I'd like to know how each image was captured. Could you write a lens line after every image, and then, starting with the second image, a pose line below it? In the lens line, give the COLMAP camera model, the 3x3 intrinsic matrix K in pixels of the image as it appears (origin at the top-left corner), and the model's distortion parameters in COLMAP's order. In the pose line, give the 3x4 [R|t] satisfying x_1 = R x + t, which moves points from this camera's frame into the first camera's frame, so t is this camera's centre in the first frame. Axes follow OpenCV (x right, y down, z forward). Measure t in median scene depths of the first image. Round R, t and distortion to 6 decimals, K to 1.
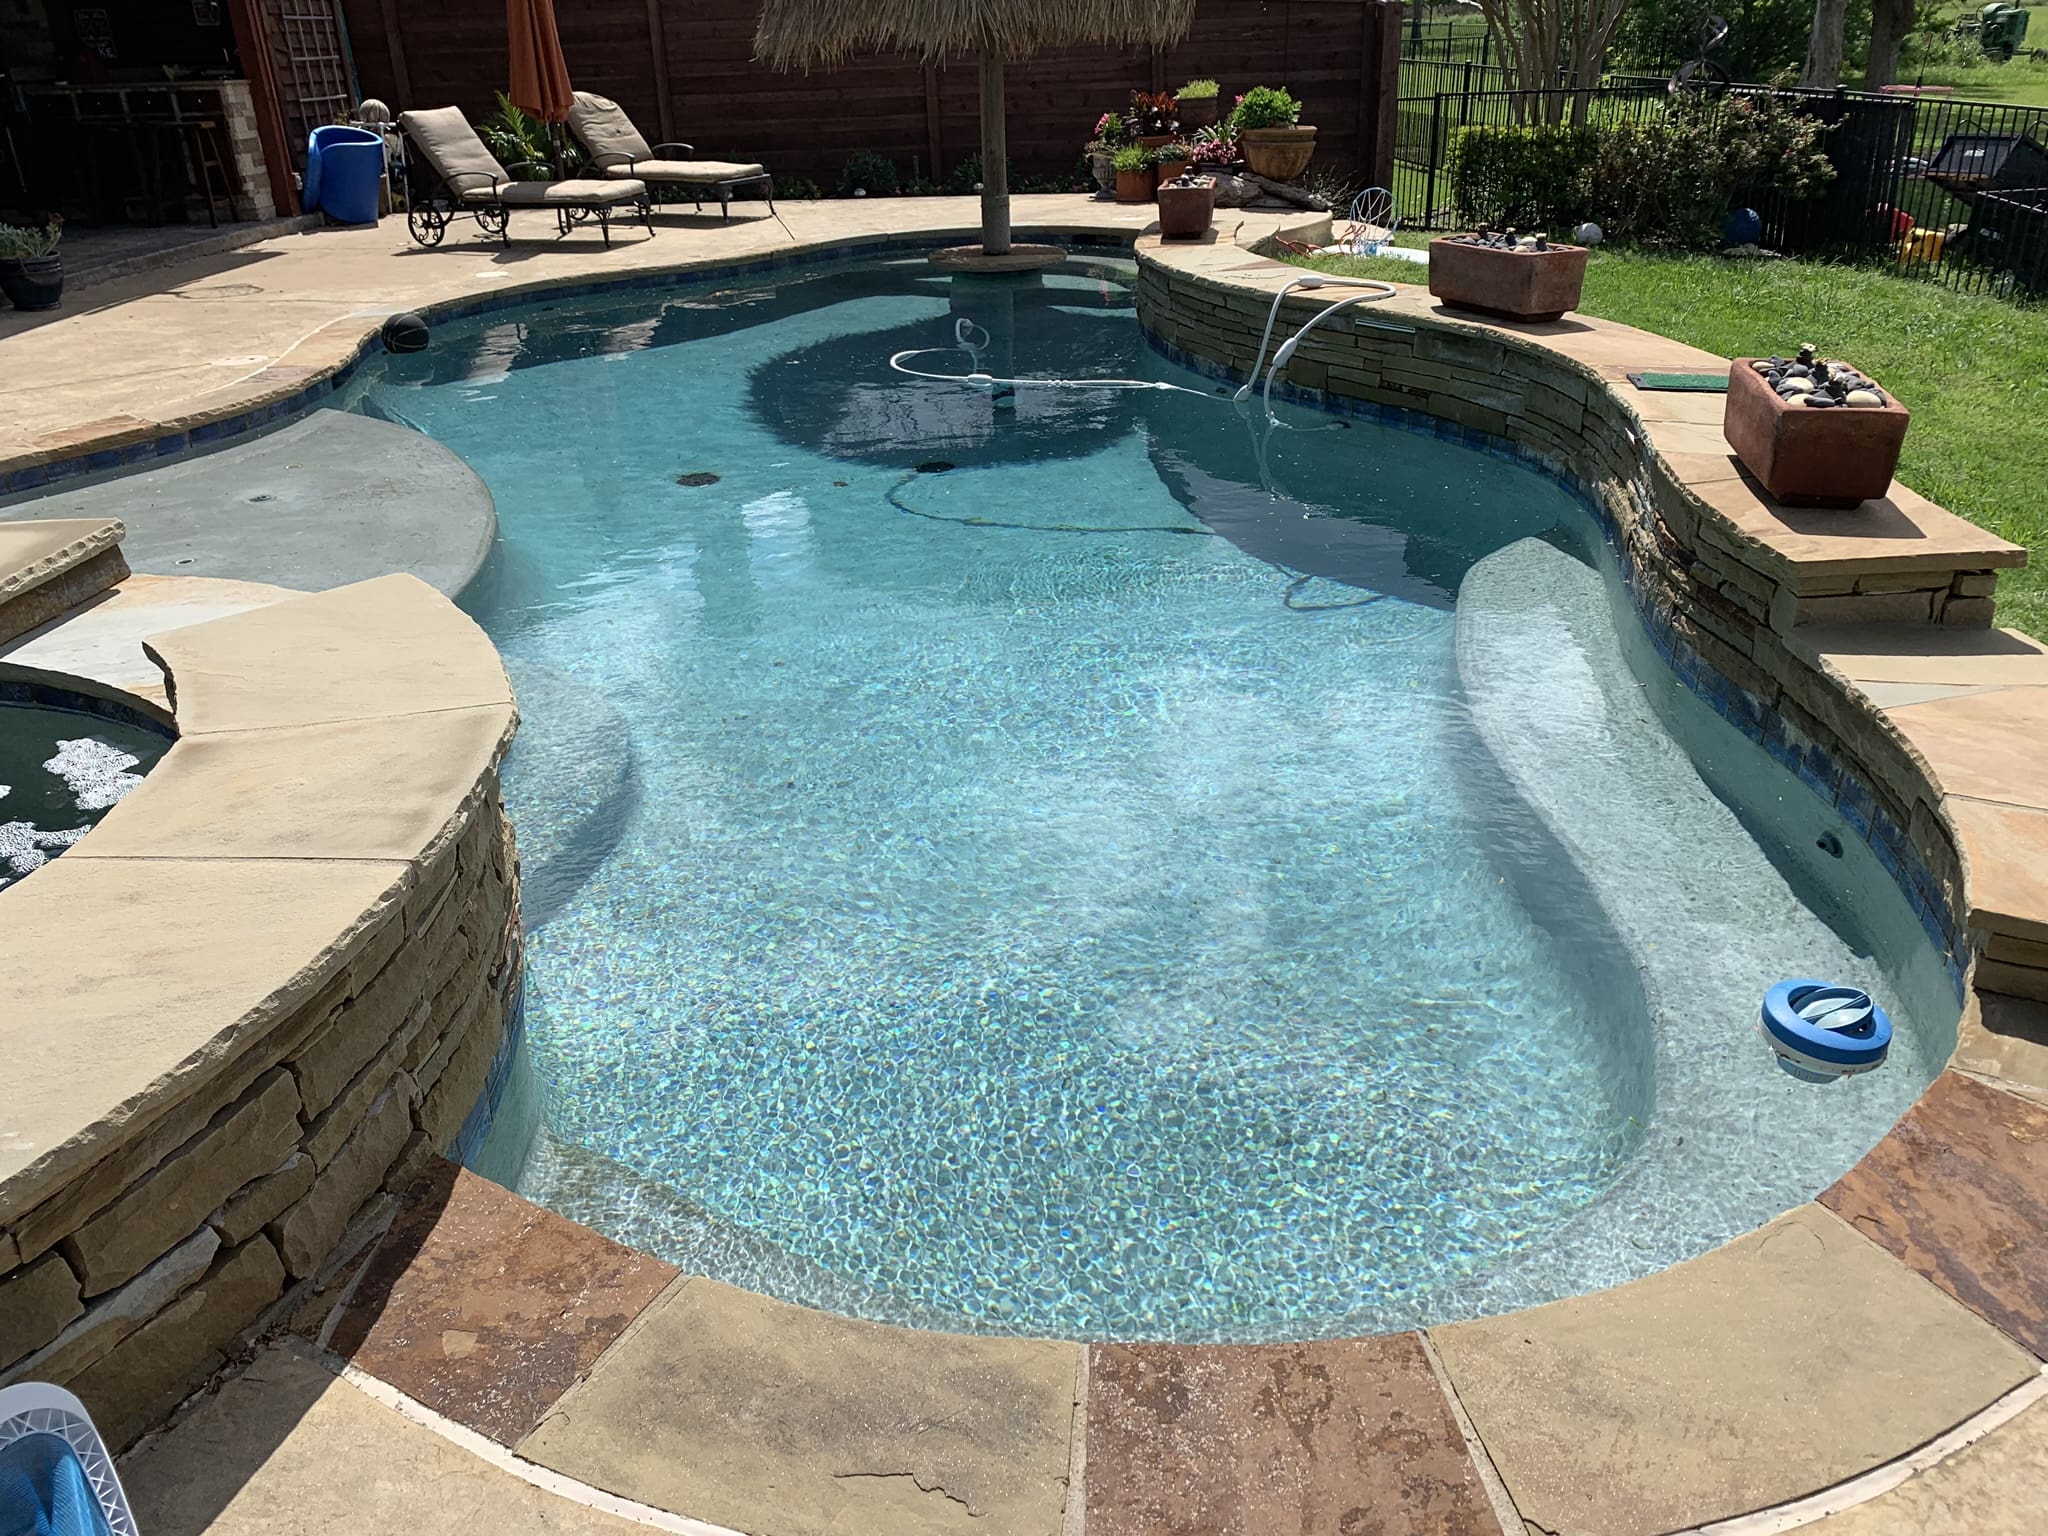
lens RADIAL K [[1570.9, 0, 1024.0], [0, 1570.9, 768.0], [0, 0, 1]] dist [-0.006820, -0.003572]
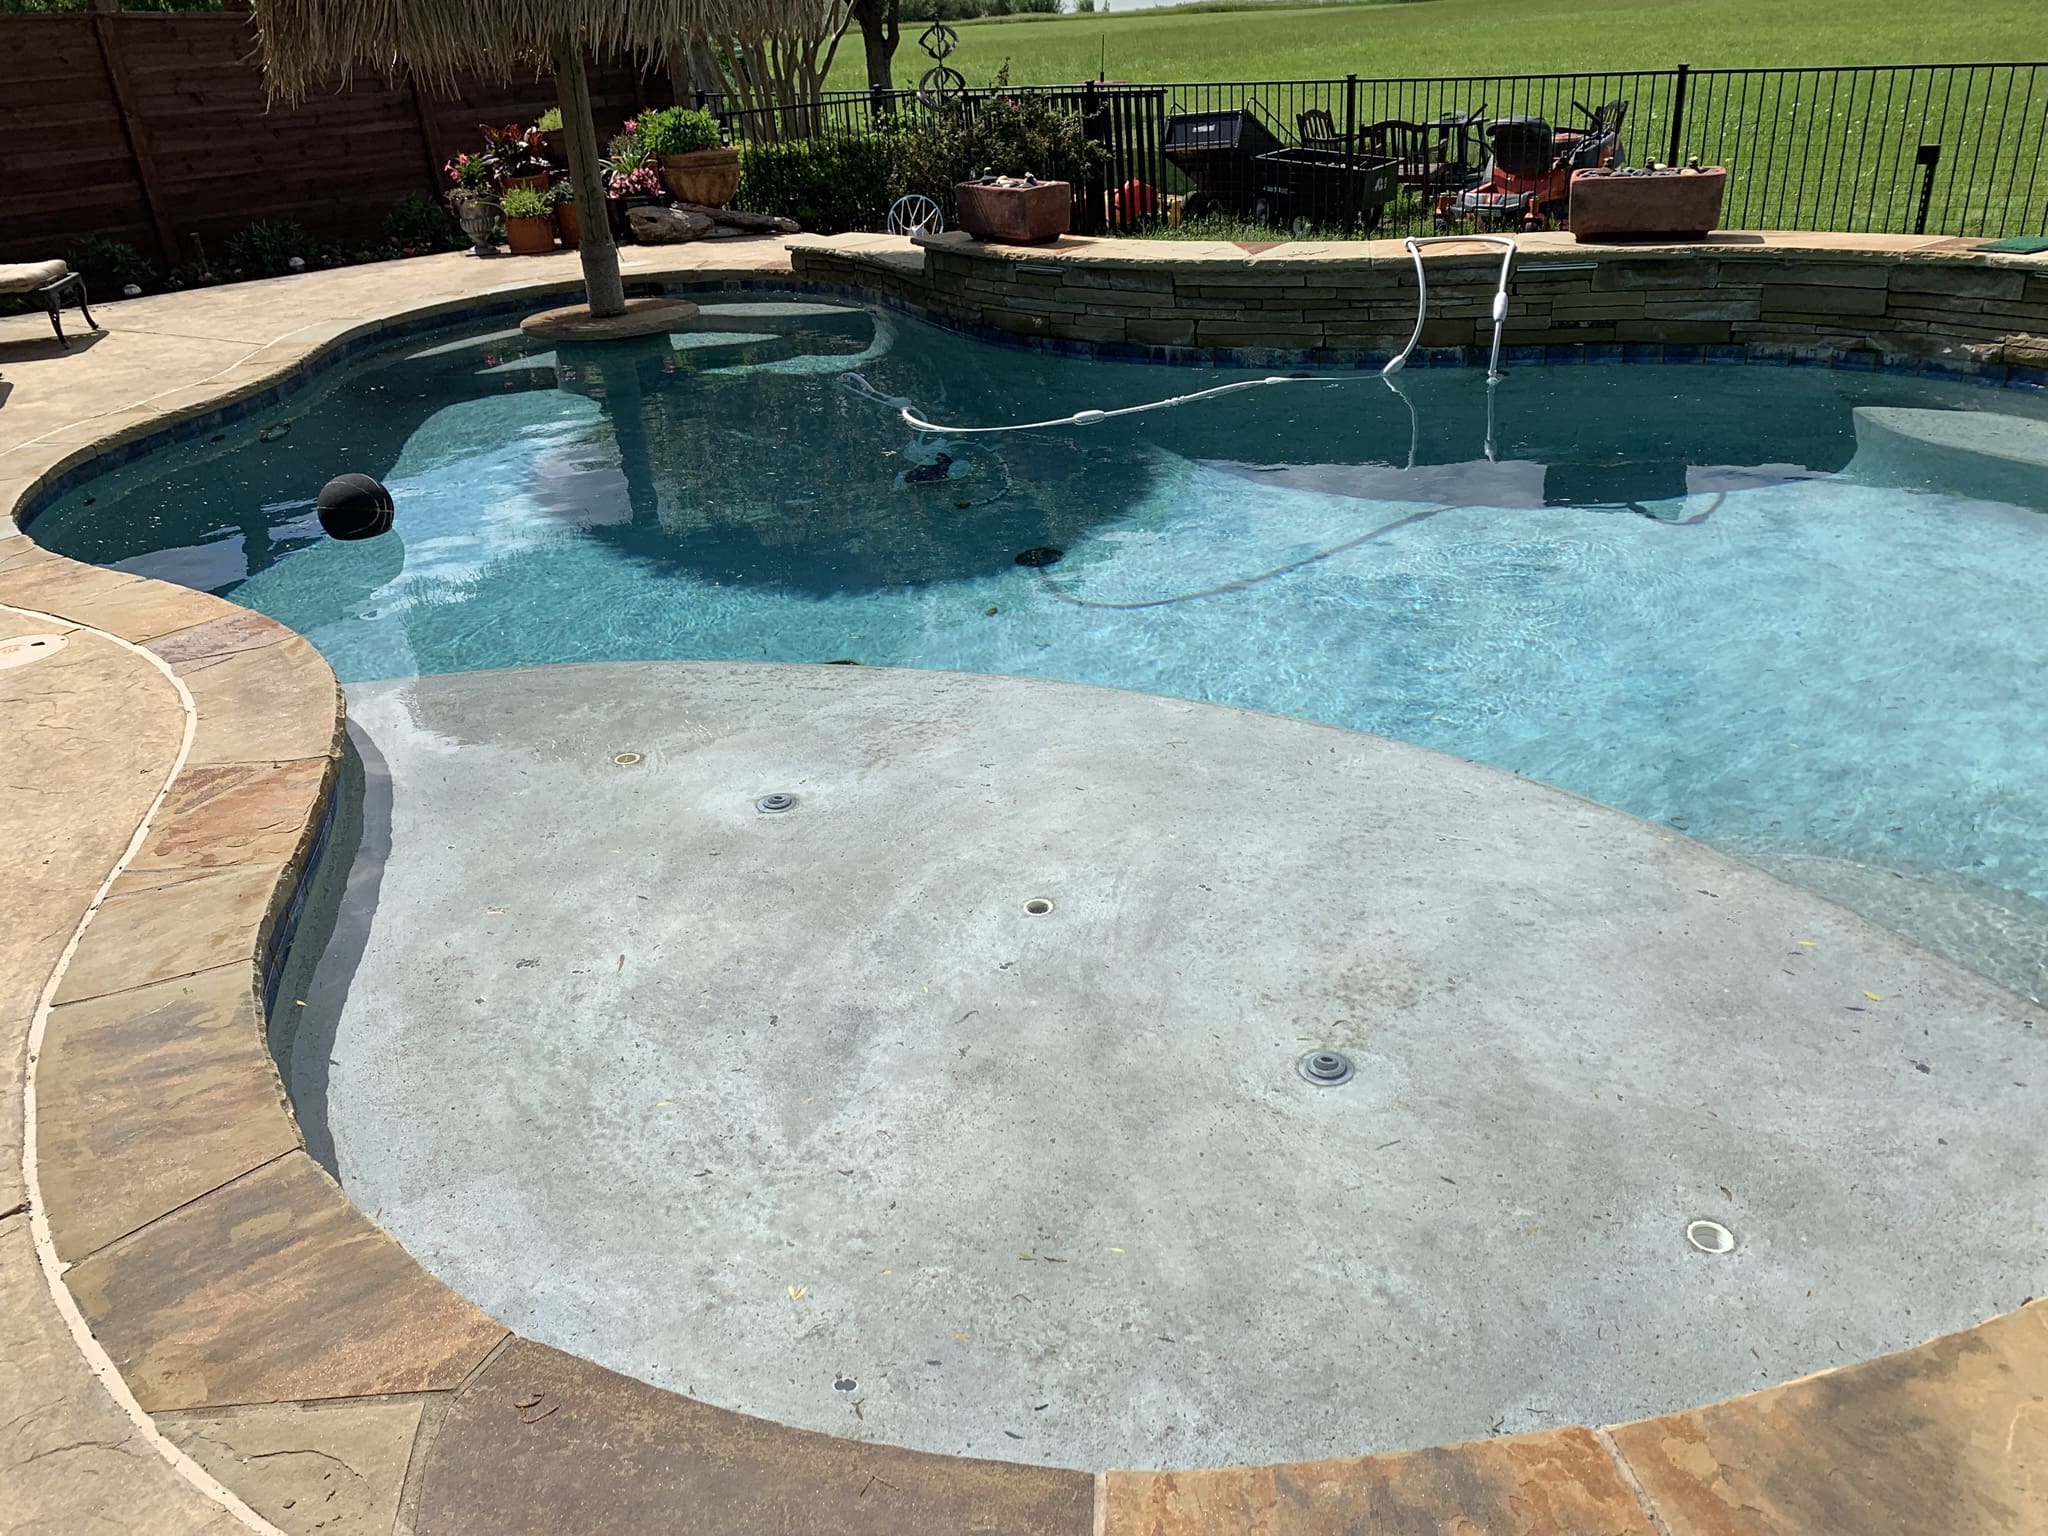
lens RADIAL K [[1570.9, 0, 1024.0], [0, 1570.9, 768.0], [0, 0, 1]] dist [-0.006820, -0.003572]
pose [[0.681000, -0.326173, 0.655630, -0.520894], [0.348463, 0.931798, 0.101617, -0.134453], [-0.644059, 0.159262, 0.748214, 0.338469]]
